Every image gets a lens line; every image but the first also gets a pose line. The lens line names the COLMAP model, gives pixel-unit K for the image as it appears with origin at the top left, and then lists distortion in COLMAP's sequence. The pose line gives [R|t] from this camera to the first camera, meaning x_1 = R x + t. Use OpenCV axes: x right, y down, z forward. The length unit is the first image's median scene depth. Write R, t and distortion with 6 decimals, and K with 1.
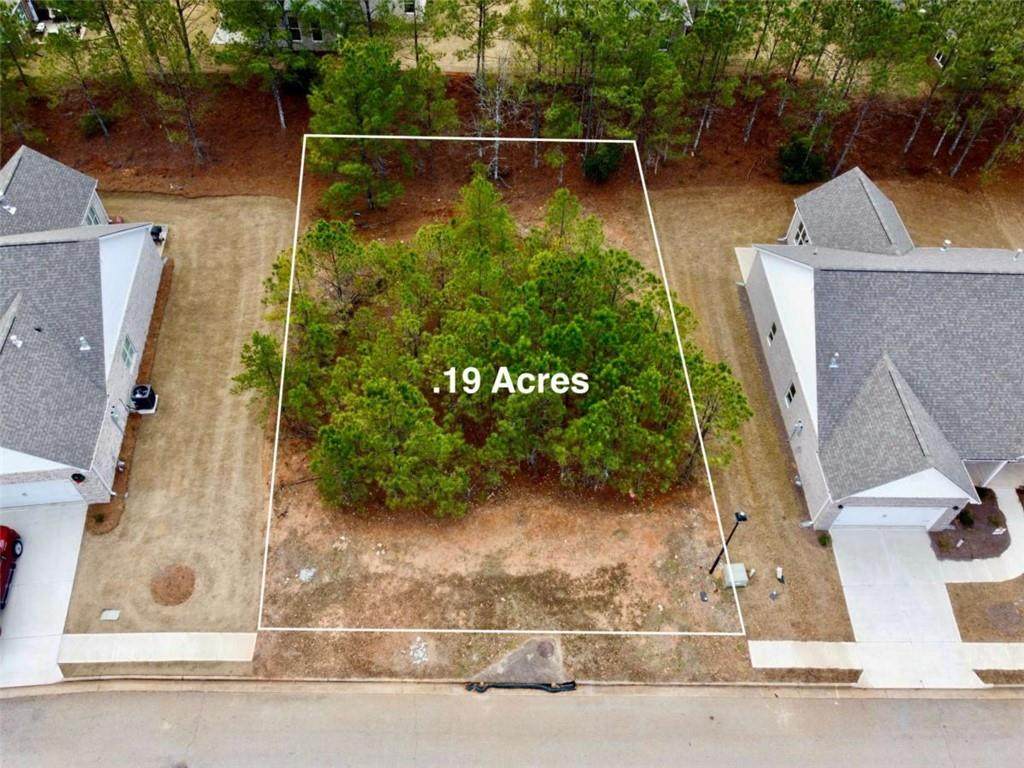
lens RADIAL K [[775.7, 0, 512.0], [0, 775.7, 384.0], [0, 0, 1]] dist [-0.010375, 0.001235]
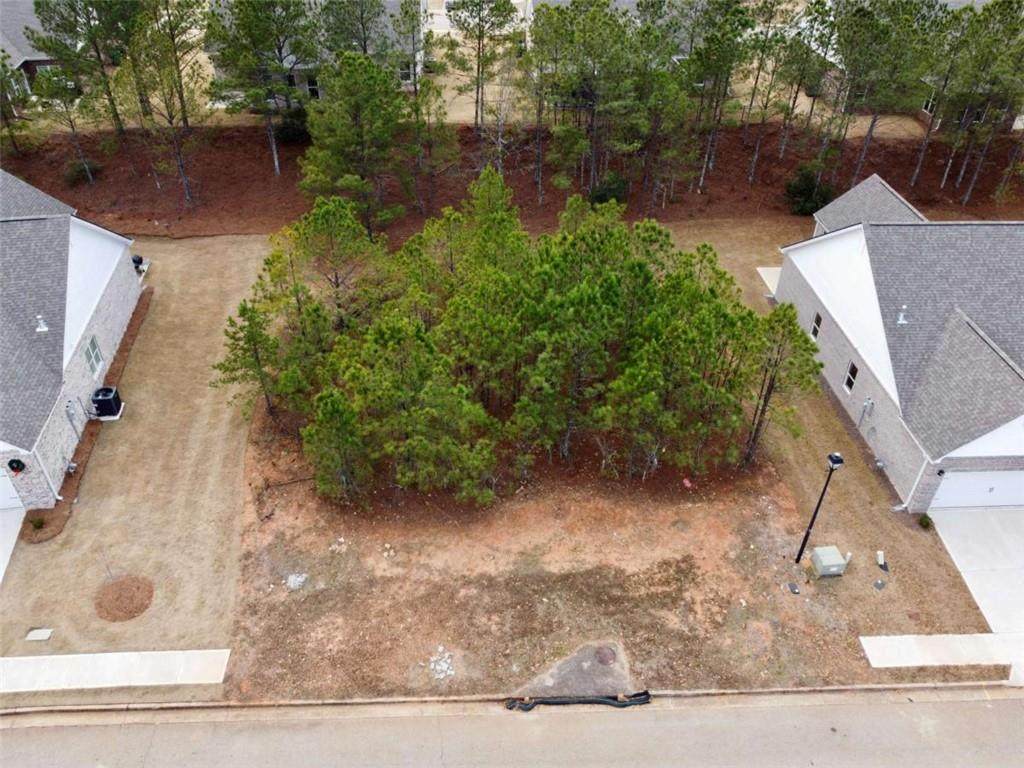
lens RADIAL K [[775.7, 0, 512.0], [0, 775.7, 384.0], [0, 0, 1]] dist [-0.010375, 0.001235]
pose [[0.998936, -0.037712, 0.026555, -0.056751], [0.042926, 0.970769, -0.236144, 0.243618], [-0.016873, 0.237033, 0.971355, 0.175028]]
